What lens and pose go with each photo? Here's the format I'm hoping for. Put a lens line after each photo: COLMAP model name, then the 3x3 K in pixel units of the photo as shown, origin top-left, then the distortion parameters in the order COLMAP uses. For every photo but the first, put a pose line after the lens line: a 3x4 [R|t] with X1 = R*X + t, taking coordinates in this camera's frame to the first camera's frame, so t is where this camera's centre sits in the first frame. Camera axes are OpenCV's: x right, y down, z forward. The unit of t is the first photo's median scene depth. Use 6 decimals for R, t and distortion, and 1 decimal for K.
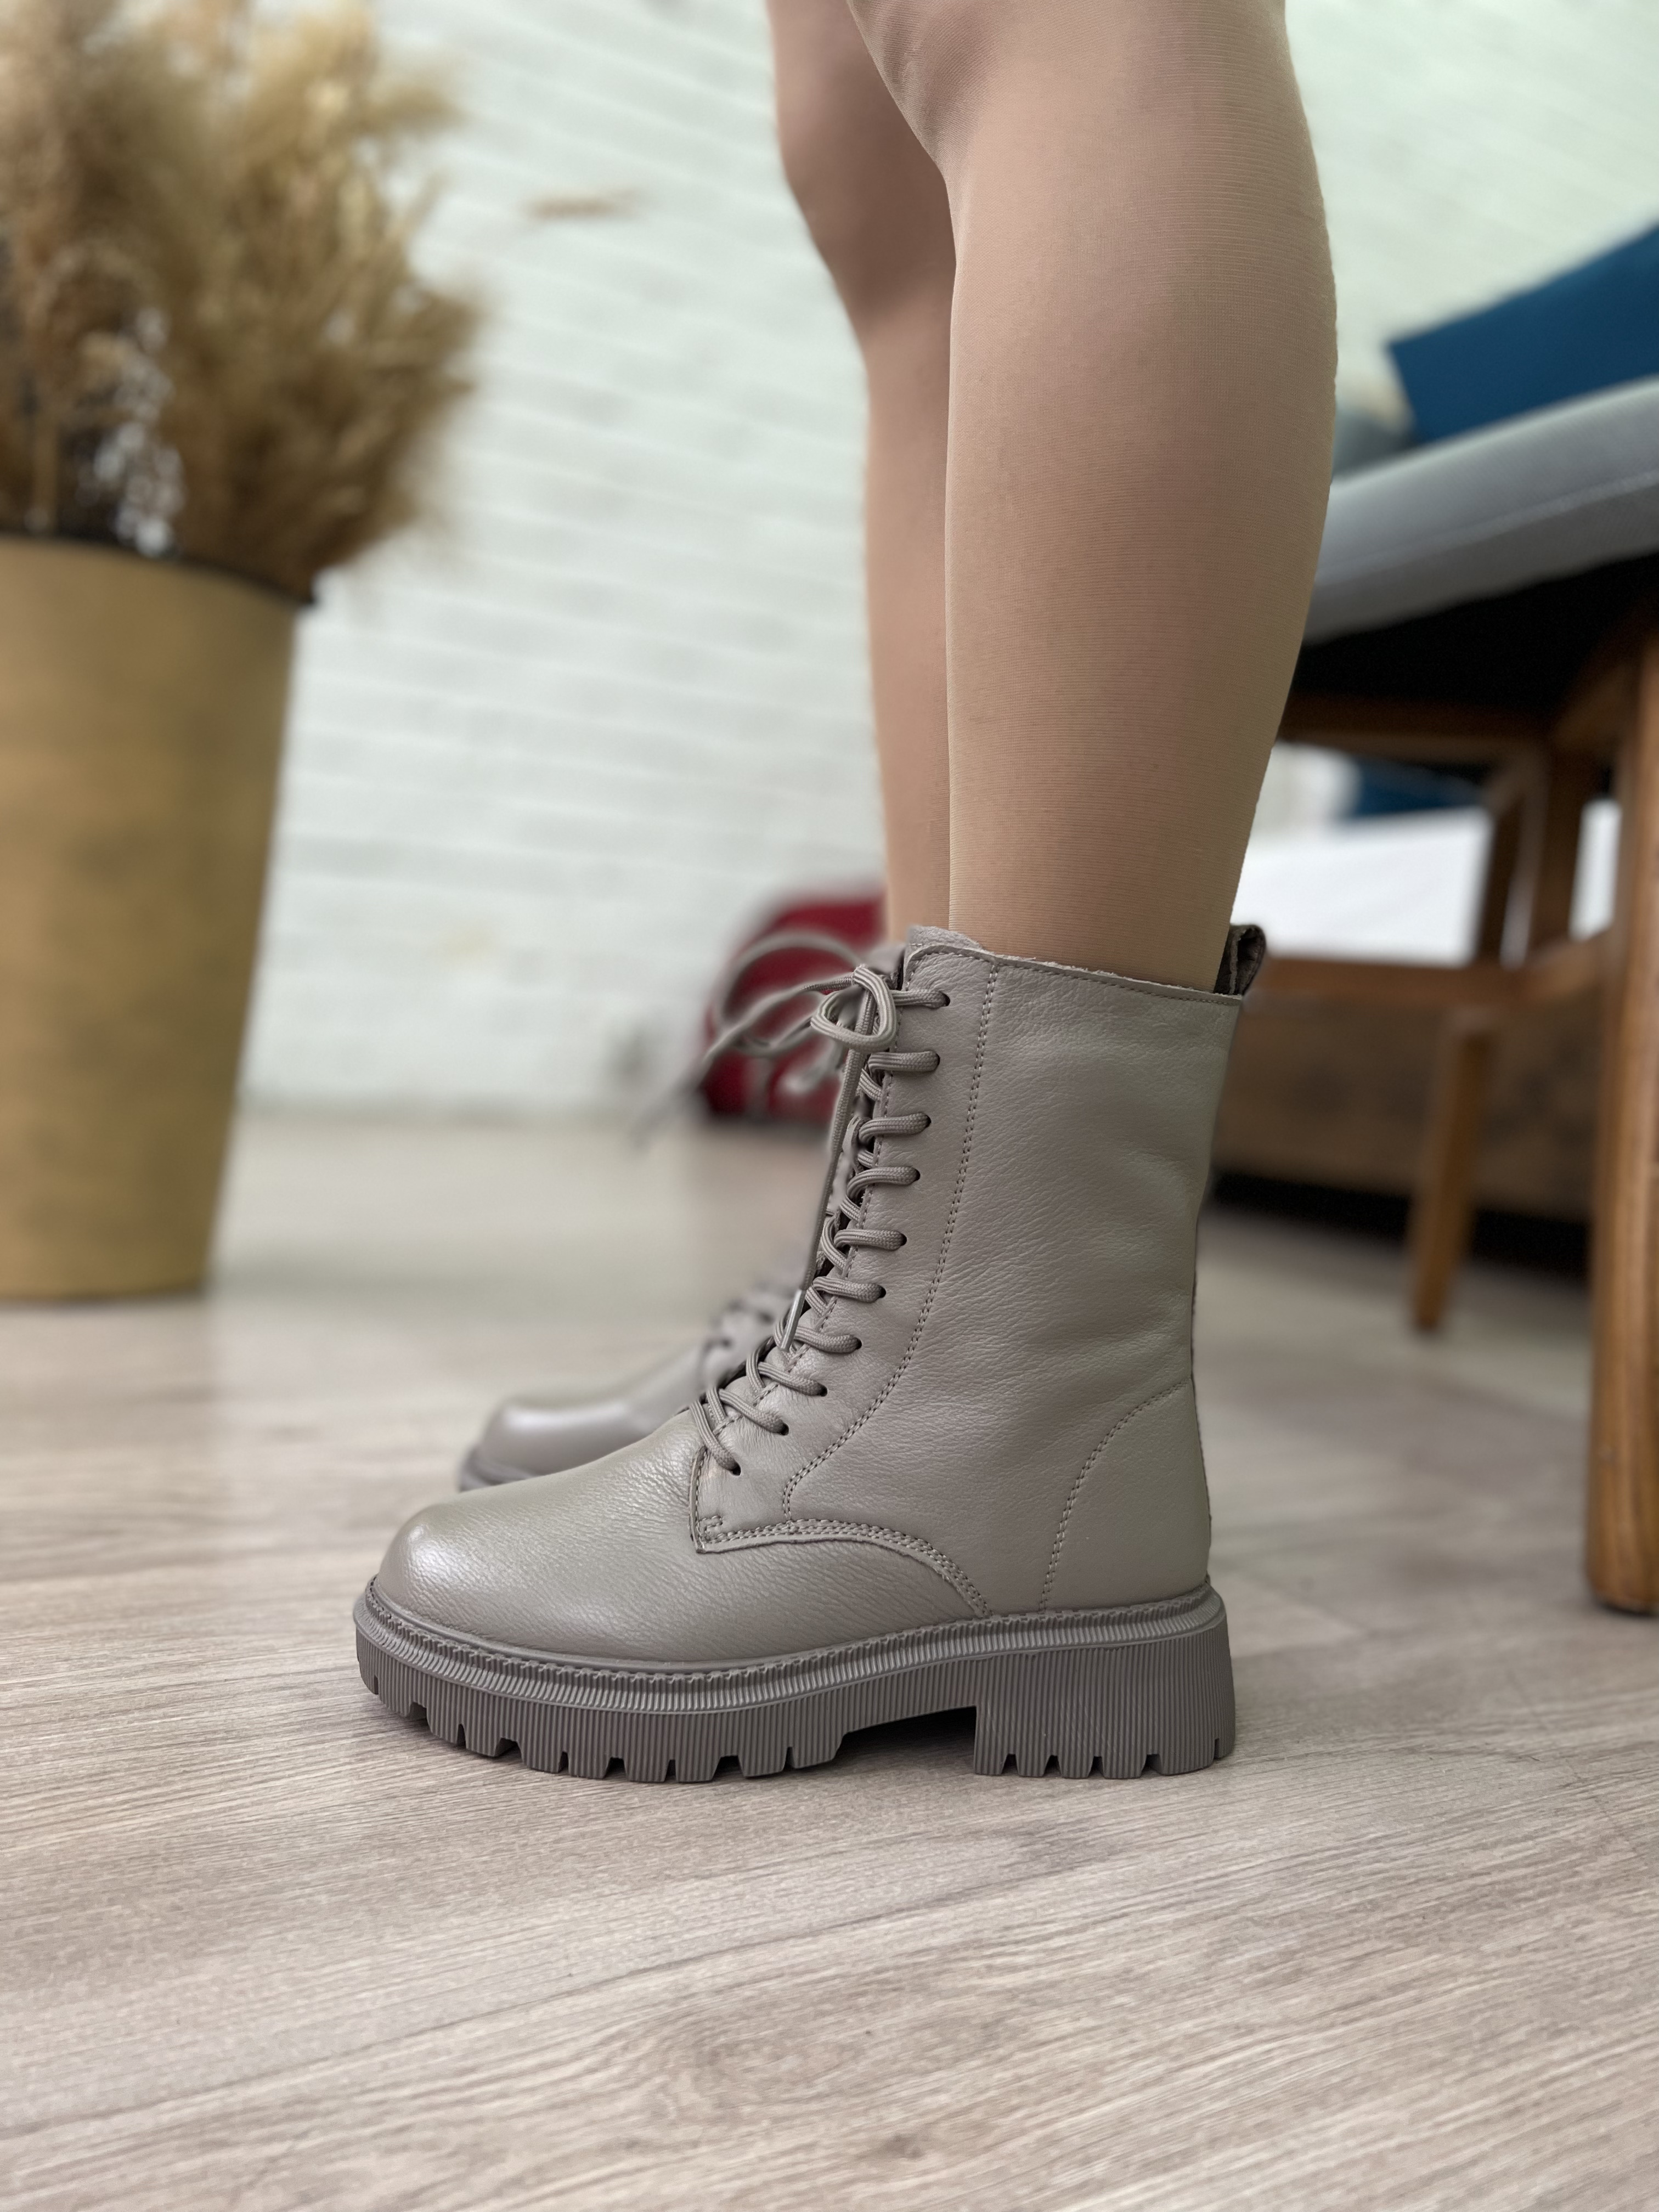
lens RADIAL K [[1714.1, 0, 840.4], [0, 1714.1, 1112.4], [0, 0, 1]] dist [0.026962, -0.043684]
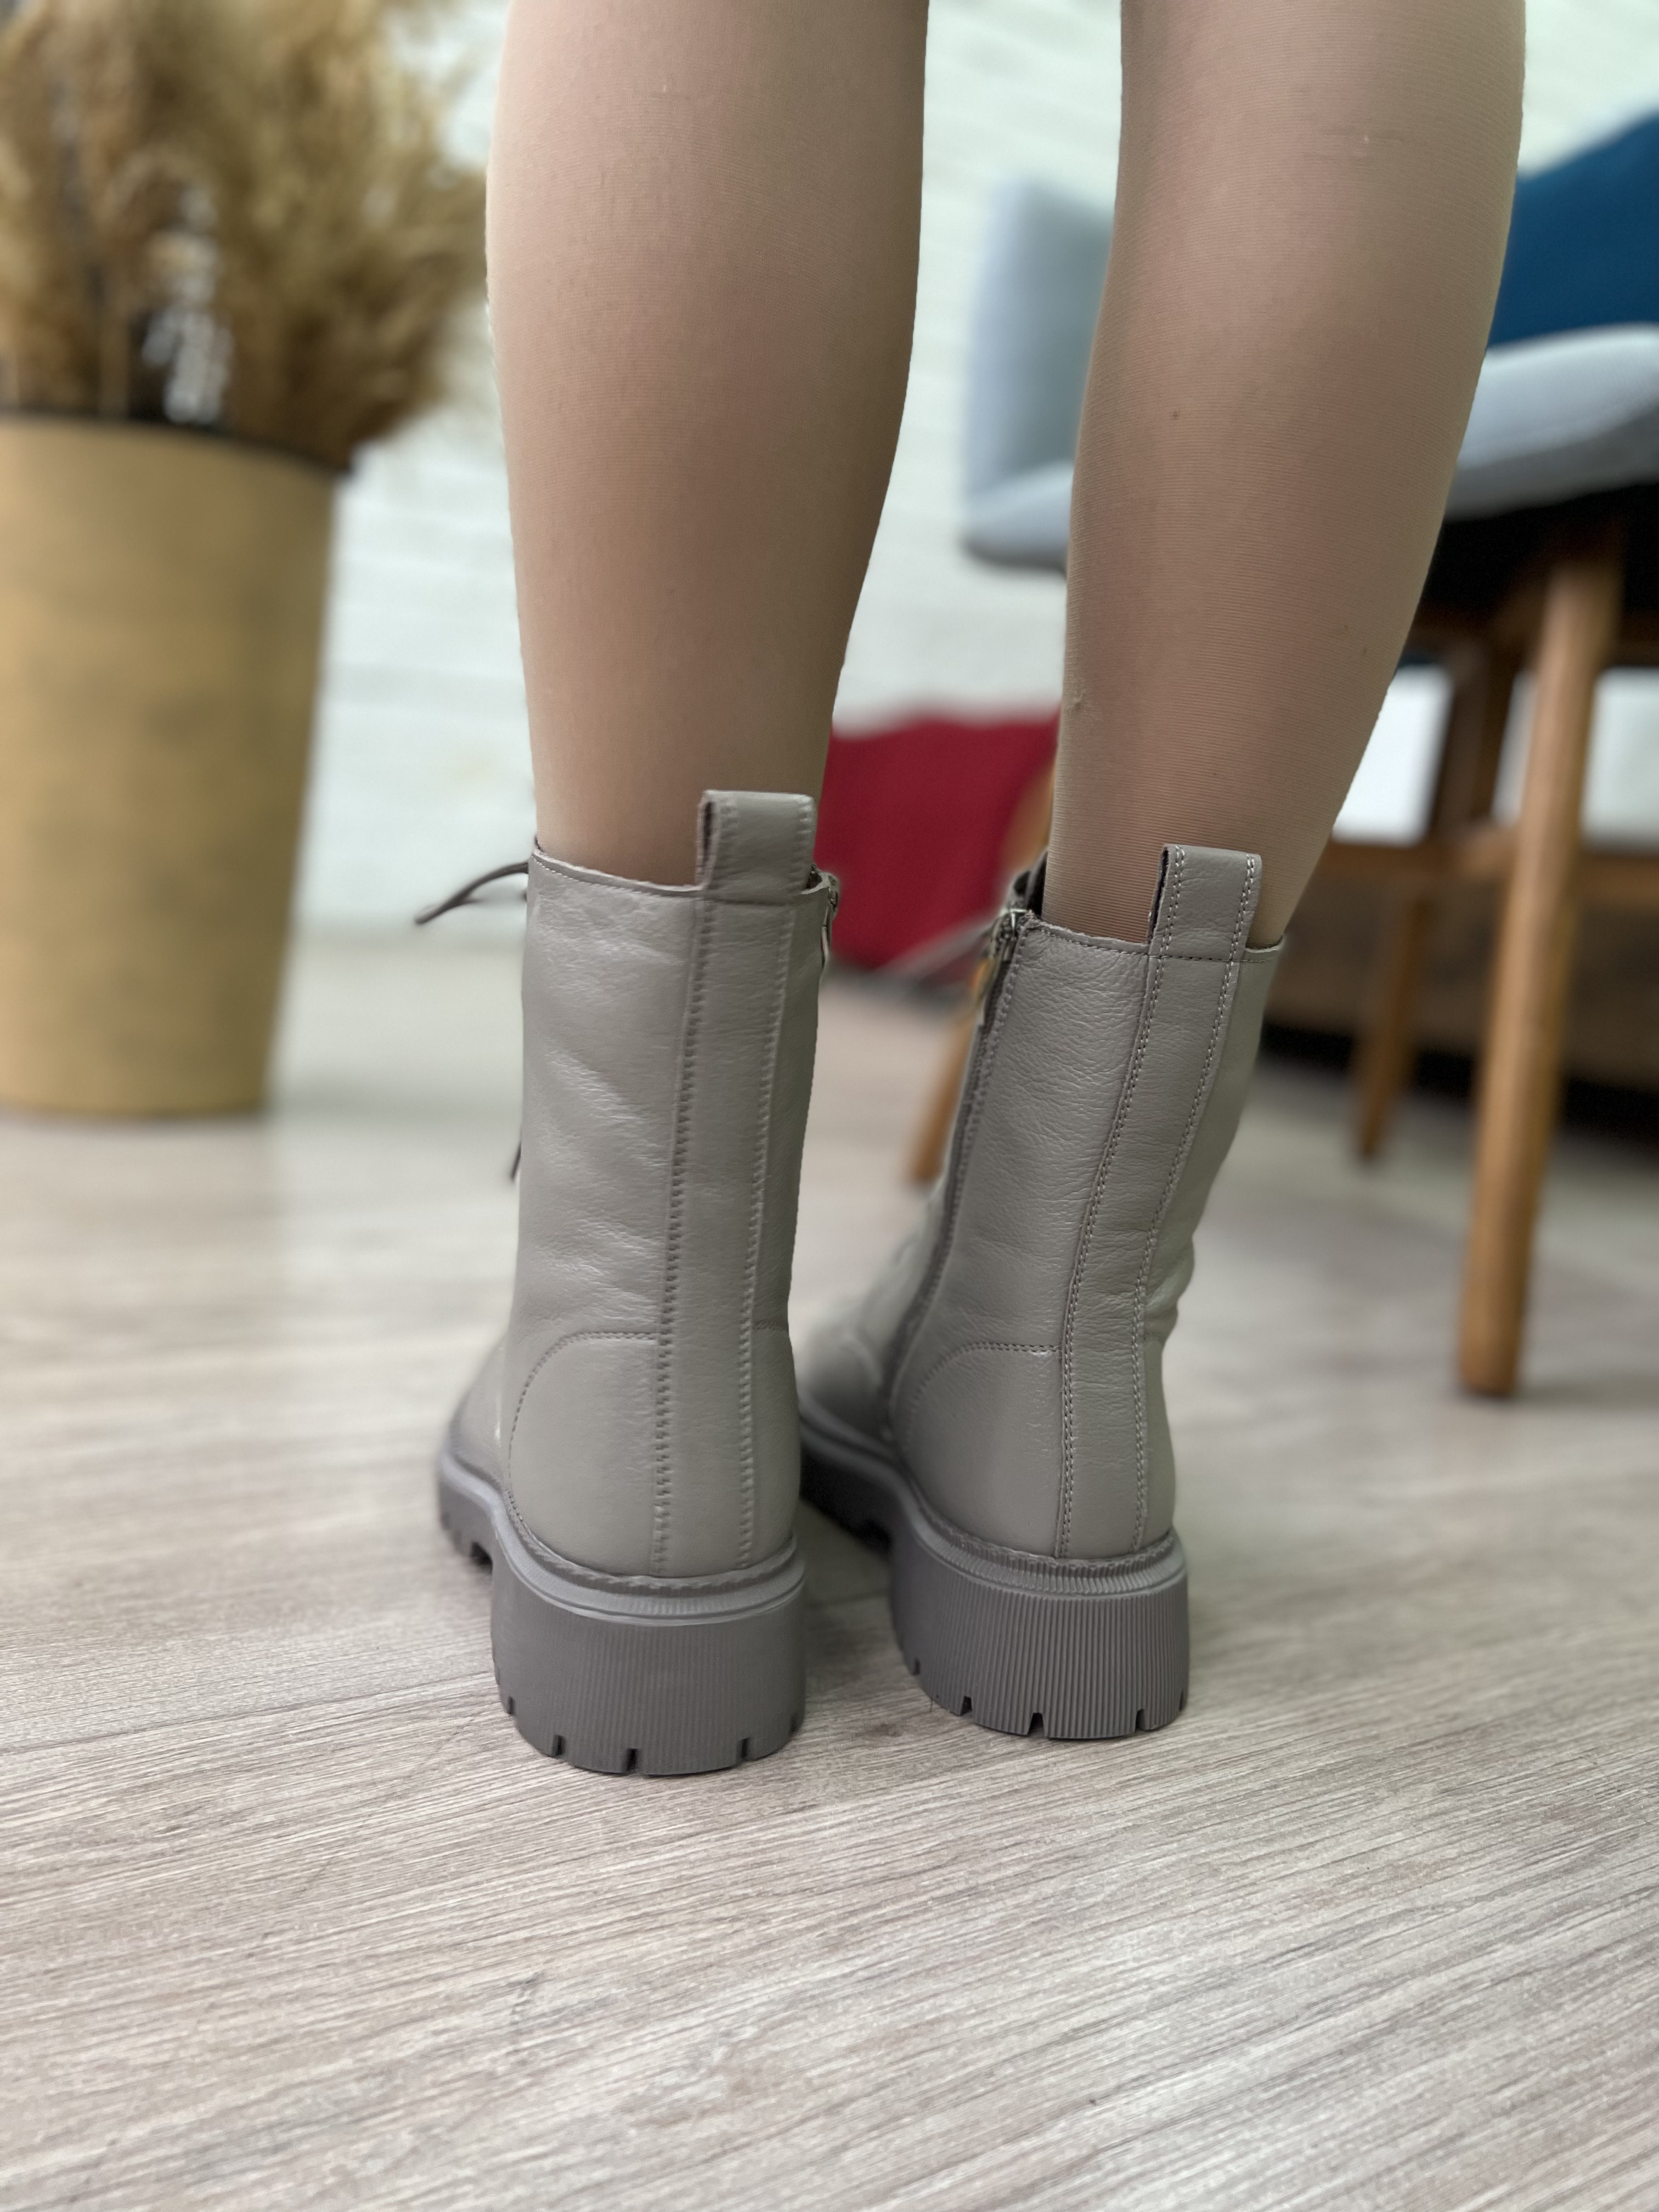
lens RADIAL K [[1714.1, 0, 830.4], [0, 1714.1, 1109.5], [0, 0, 1]] dist [0.026962, -0.043684]
pose [[0.999920, 0.012669, 0.000621, -0.015946], [-0.012663, 0.994238, 0.106449, -0.063094], [0.000731, -0.106448, 0.994318, -0.329778]]
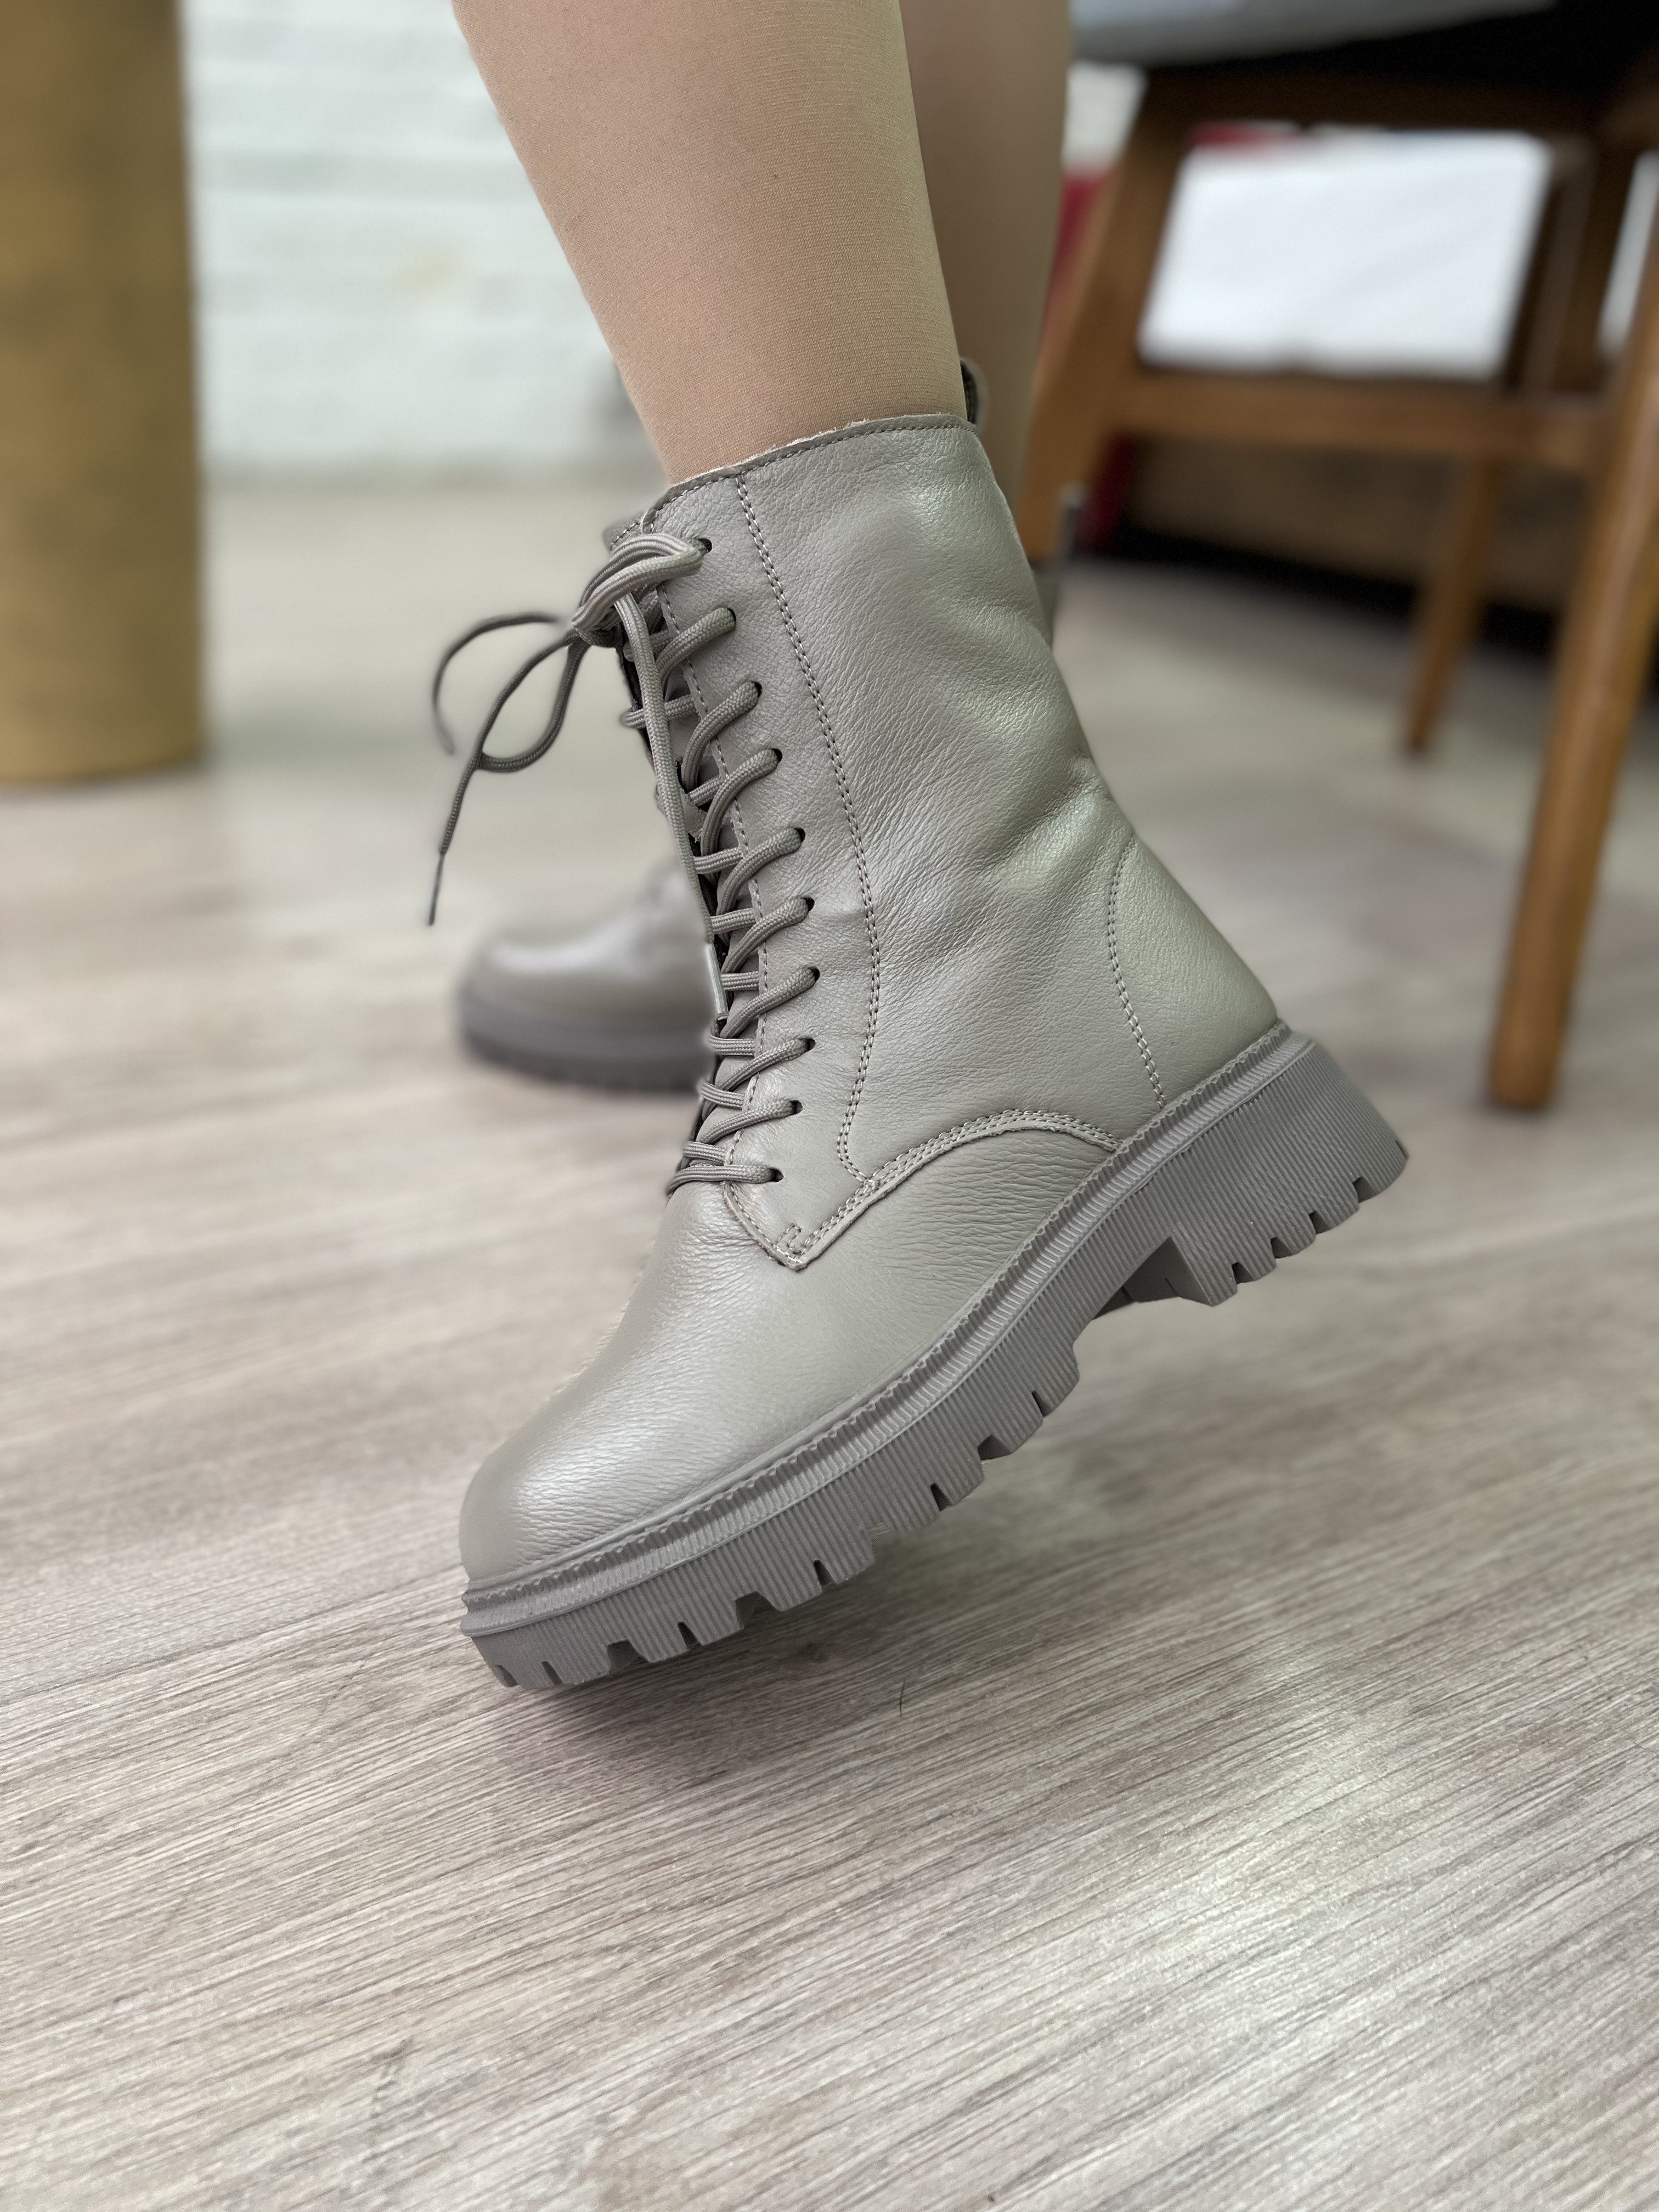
lens RADIAL K [[1714.1, 0, 829.7], [0, 1714.1, 1136.4], [0, 0, 1]] dist [0.026962, -0.043684]
pose [[0.999354, -0.020103, -0.029801, 0.082129], [0.030312, 0.916907, 0.397949, -0.256365], [0.019325, -0.398595, 0.916923, -0.062009]]
